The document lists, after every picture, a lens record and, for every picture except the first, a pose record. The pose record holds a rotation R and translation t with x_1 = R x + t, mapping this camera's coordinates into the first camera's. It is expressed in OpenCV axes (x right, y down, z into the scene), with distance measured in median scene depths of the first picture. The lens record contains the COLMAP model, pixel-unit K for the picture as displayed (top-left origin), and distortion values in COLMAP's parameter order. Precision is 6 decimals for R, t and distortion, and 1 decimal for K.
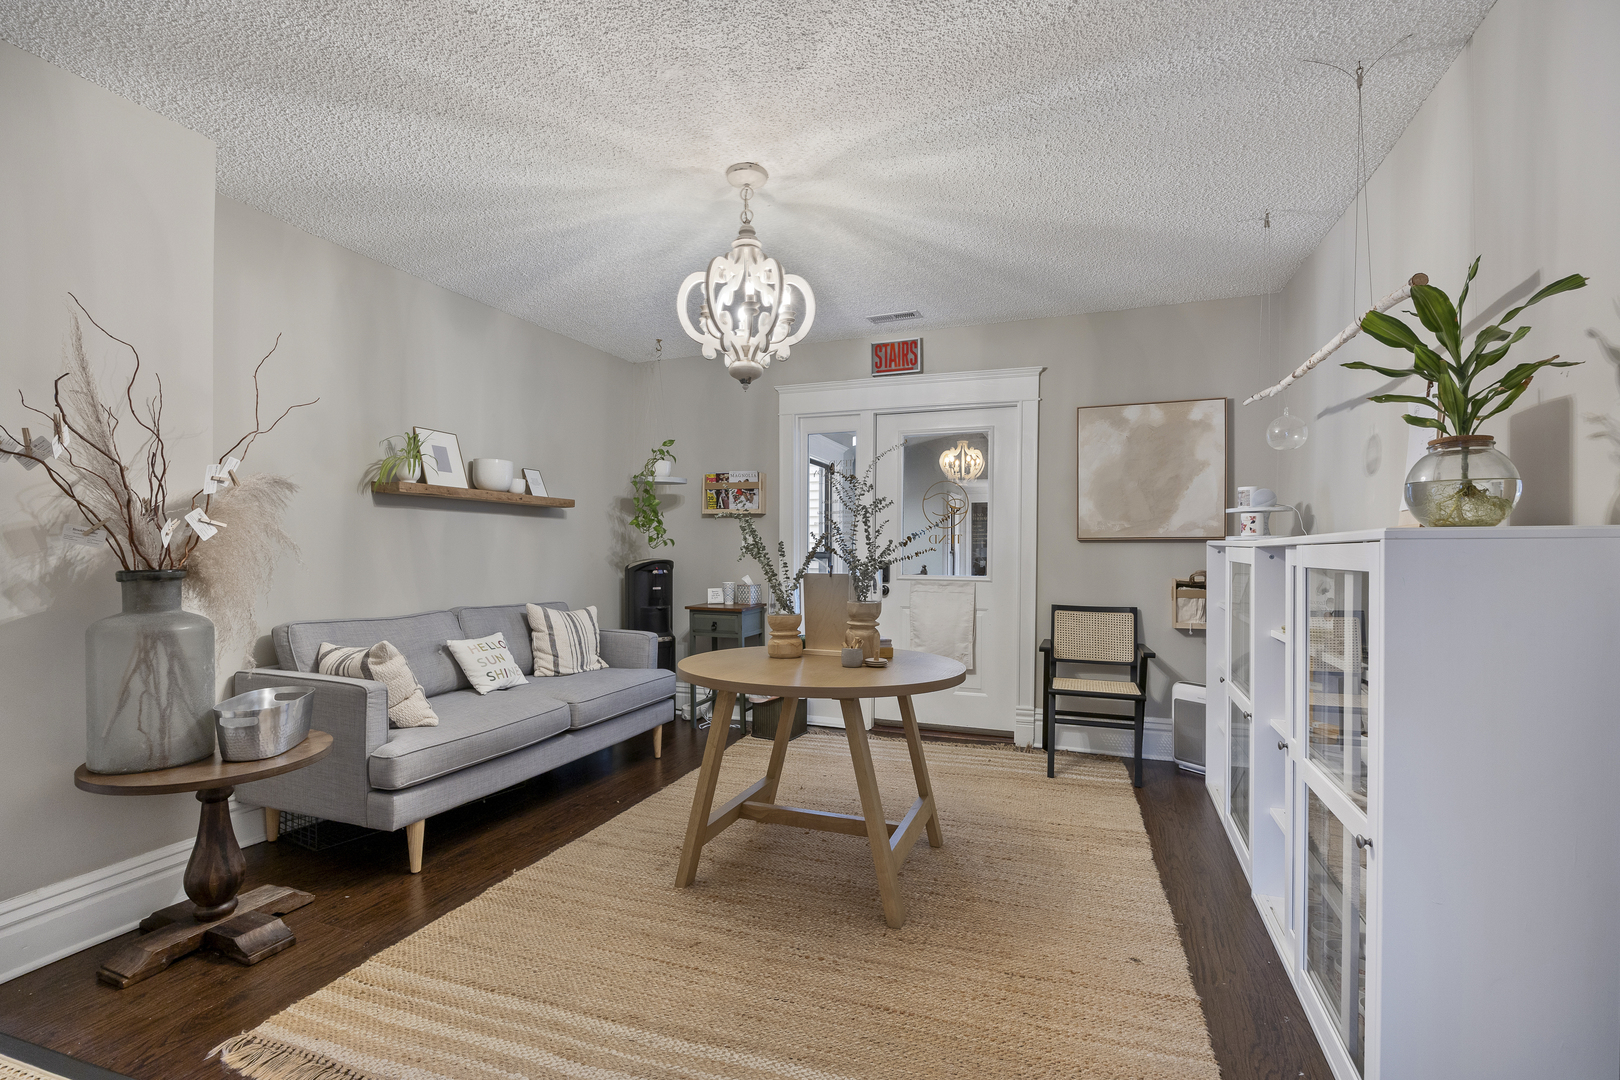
lens RADIAL K [[725.6, 0, 808.1], [0, 725.6, 552.9], [0, 0, 1]] dist [-0.013322, -0.000168]
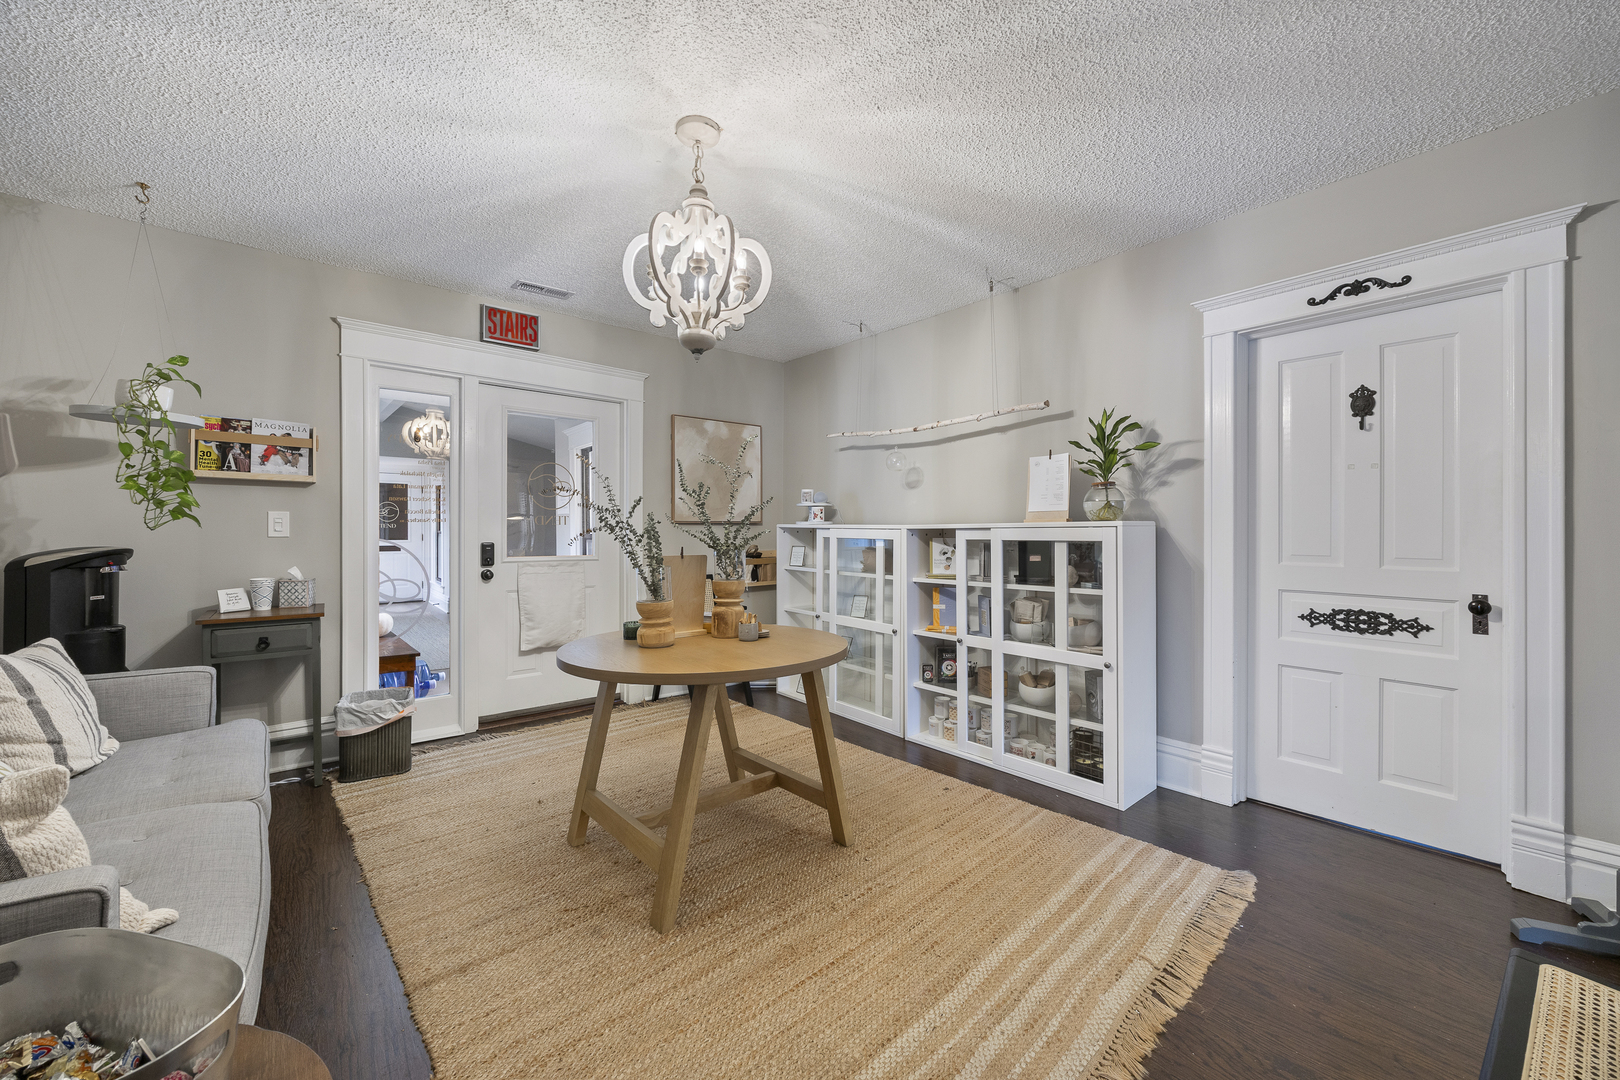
lens RADIAL K [[613.1, 0, 811.2], [0, 613.1, 530.9], [0, 0, 1]] dist [-0.002386, -0.000070]
pose [[0.479841, -0.002605, 0.877351, -0.407691], [0.004744, 0.999989, 0.000375, -0.003276], [-0.877343, 0.003982, 0.479848, 0.284734]]
